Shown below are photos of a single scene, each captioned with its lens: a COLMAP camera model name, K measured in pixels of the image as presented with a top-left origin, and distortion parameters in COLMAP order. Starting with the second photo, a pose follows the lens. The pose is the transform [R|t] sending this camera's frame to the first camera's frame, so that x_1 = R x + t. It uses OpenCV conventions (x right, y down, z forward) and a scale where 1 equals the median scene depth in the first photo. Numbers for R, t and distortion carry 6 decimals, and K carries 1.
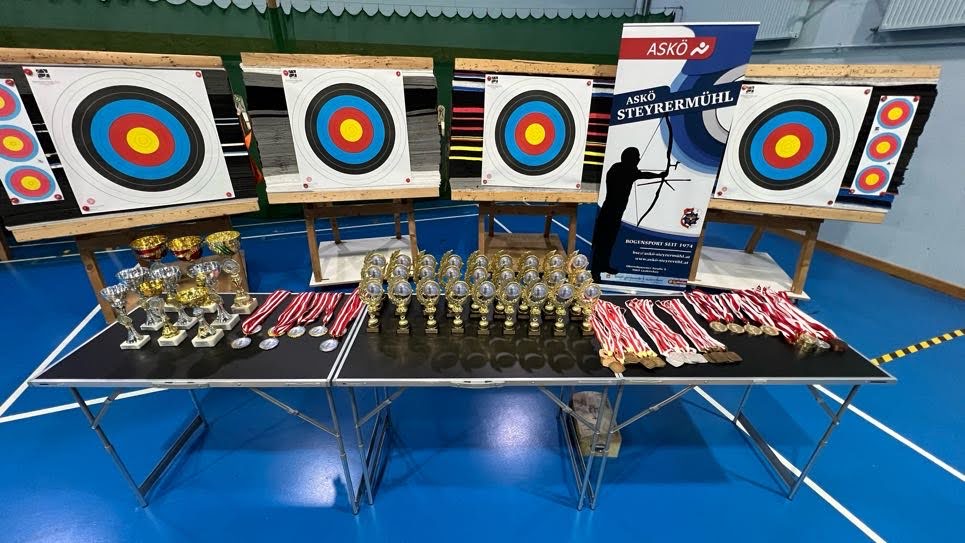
lens RADIAL K [[383.2, 0, 482.5], [0, 383.2, 271.5], [0, 0, 1]] dist [-0.000747, -0.000077]
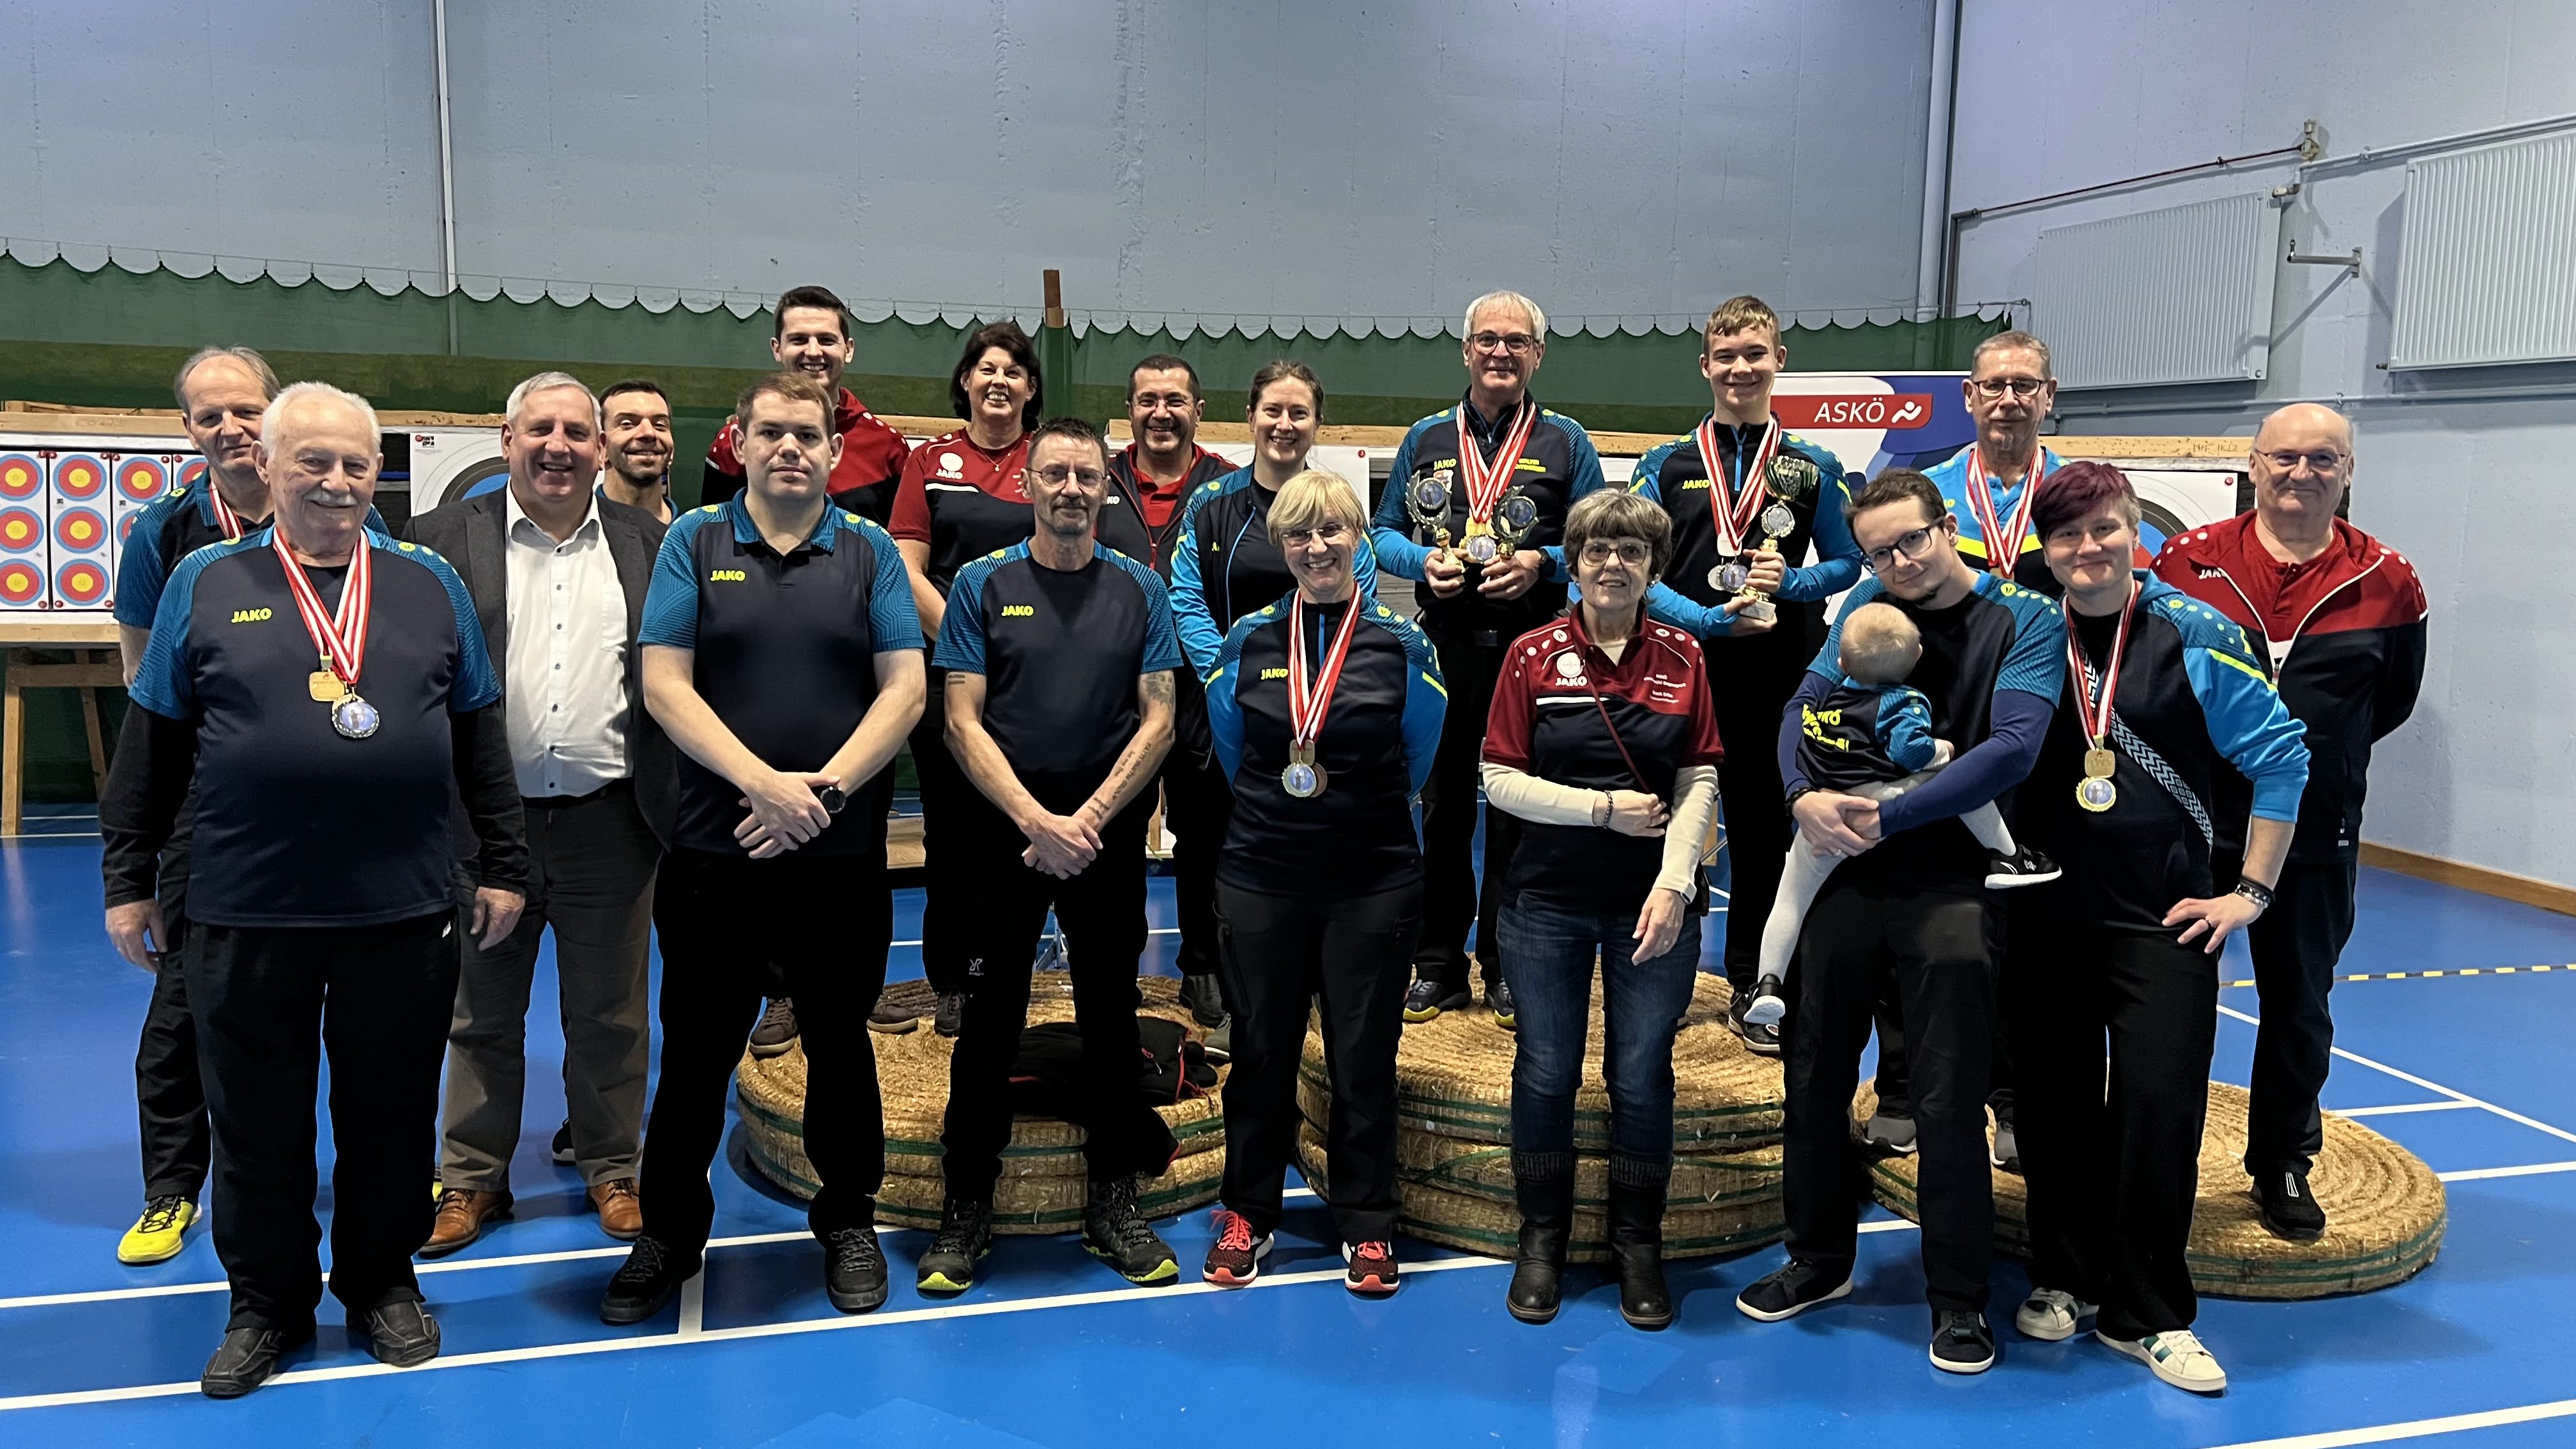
lens RADIAL K [[1901.2, 0, 1288.0], [0, 1901.2, 724.5], [0, 0, 1]] dist [0.058164, -0.077885]
pose [[0.995244, 0.016662, -0.095982, -0.056209], [-0.048063, 0.940985, -0.335018, 0.819319], [0.084736, 0.338038, 0.937310, -1.526387]]
